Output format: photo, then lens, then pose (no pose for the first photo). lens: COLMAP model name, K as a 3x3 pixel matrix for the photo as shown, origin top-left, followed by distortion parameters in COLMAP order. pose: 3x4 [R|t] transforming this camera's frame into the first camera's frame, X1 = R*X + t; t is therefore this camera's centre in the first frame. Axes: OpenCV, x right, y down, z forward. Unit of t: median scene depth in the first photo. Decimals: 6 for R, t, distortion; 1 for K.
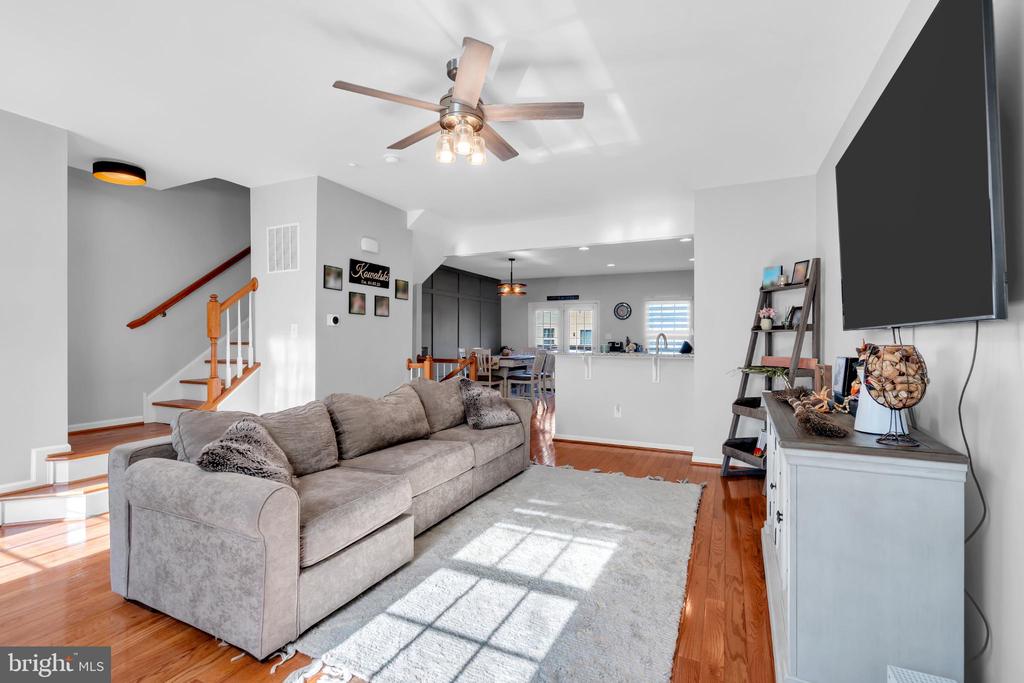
lens RADIAL K [[461.0, 0, 518.4], [0, 461.0, 340.7], [0, 0, 1]] dist [-0.007545, 0.004233]
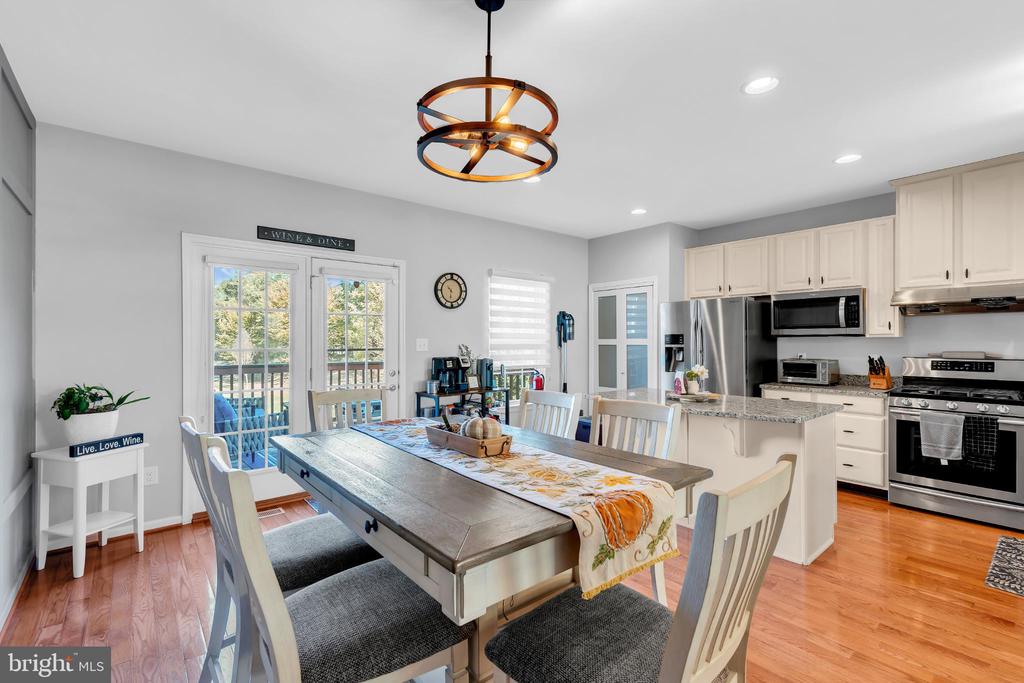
lens RADIAL K [[461.0, 0, 504.2], [0, 461.0, 339.9], [0, 0, 1]] dist [-0.007545, 0.004233]
pose [[0.439109, -0.001855, 0.898432, -0.379838], [0.005179, 0.999986, -0.000466, -0.031066], [-0.898419, 0.004857, 0.439112, 1.661578]]
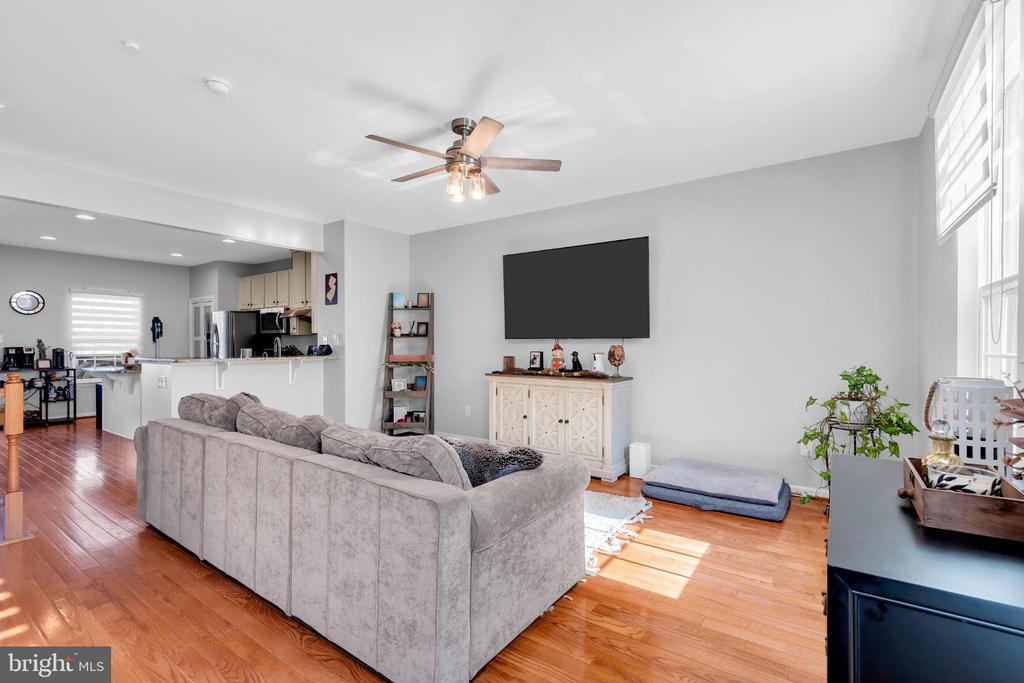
lens RADIAL K [[461.0, 0, 510.1], [0, 461.0, 343.6], [0, 0, 1]] dist [-0.007545, 0.004233]
pose [[0.179473, -0.001334, 0.983762, -0.717264], [0.003700, 0.999993, 0.000681, -0.000874], [-0.983756, 0.003517, 0.179477, 0.358860]]
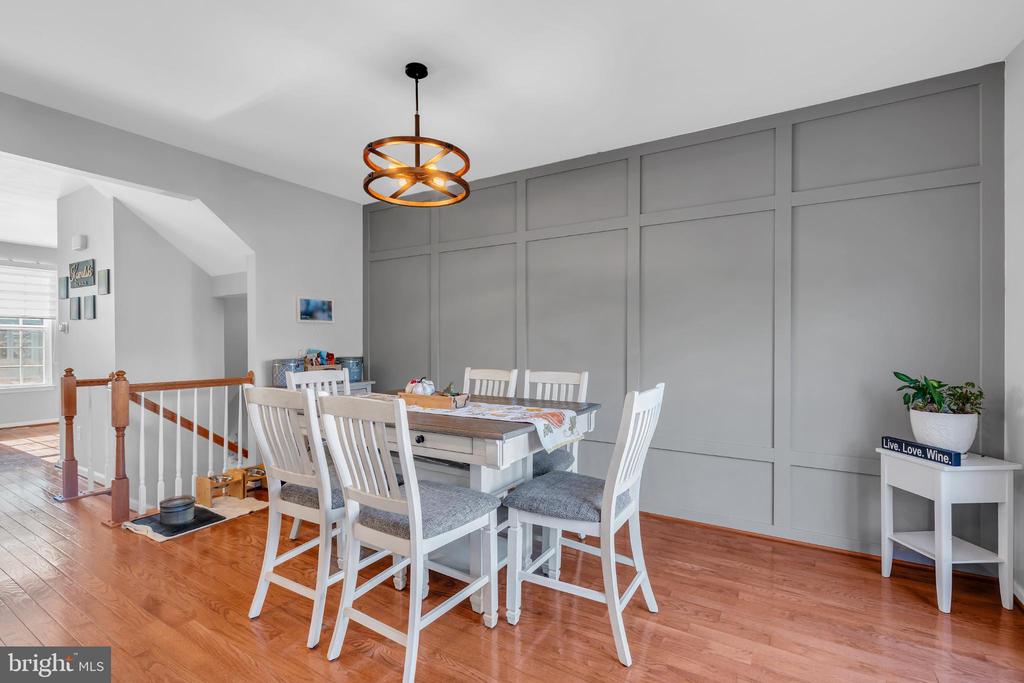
lens RADIAL K [[461.0, 0, 504.5], [0, 461.0, 339.3], [0, 0, 1]] dist [-0.007545, 0.004233]
pose [[-0.127615, -0.008145, -0.991790, 0.498826], [-0.002189, 0.999966, -0.007931, -0.011608], [0.991821, 0.001159, -0.127628, 2.016527]]
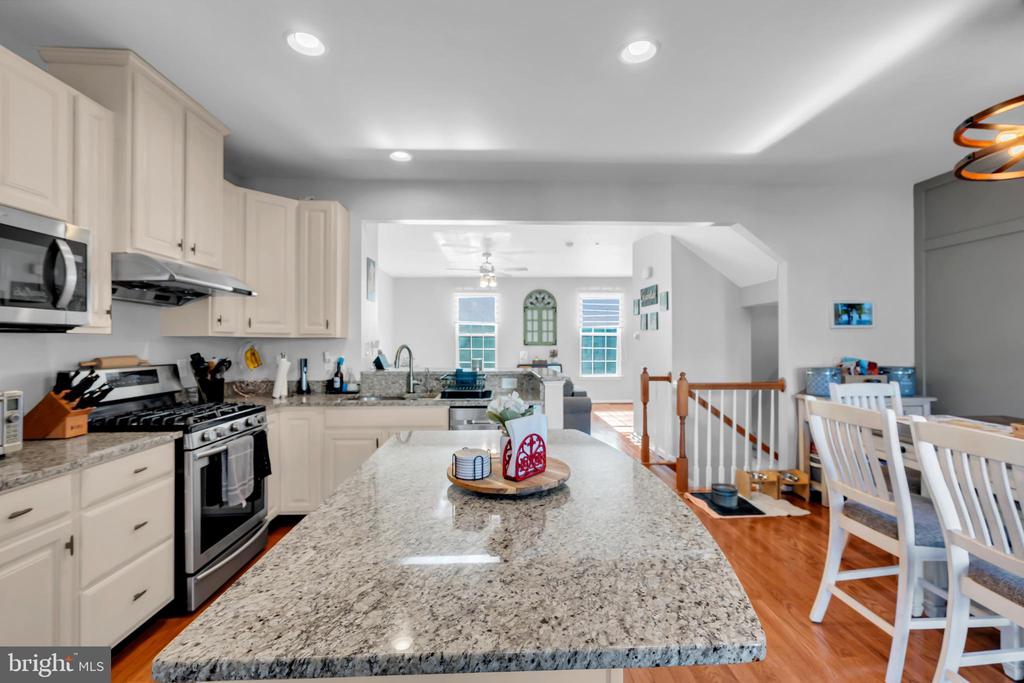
lens RADIAL K [[461.0, 0, 514.5], [0, 461.0, 340.9], [0, 0, 1]] dist [-0.007545, 0.004233]
pose [[-0.891509, -0.002466, -0.452996, 0.565827], [-0.002531, 0.999997, -0.000464, -0.026461], [0.452995, 0.000733, -0.891513, 1.992349]]
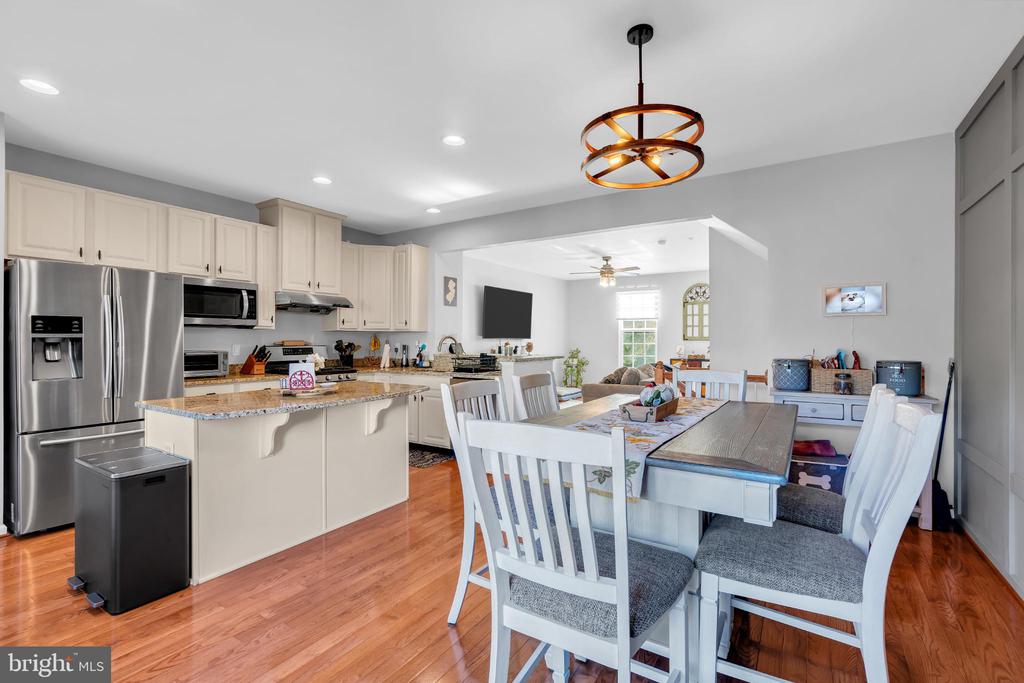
lens RADIAL K [[461.0, 0, 512.4], [0, 461.0, 340.9], [0, 0, 1]] dist [-0.007545, 0.004233]
pose [[-0.989965, -0.004121, 0.141253, 0.042679], [-0.003301, 0.999976, 0.006034, -0.014146], [-0.141275, 0.005507, -0.989955, 2.332780]]
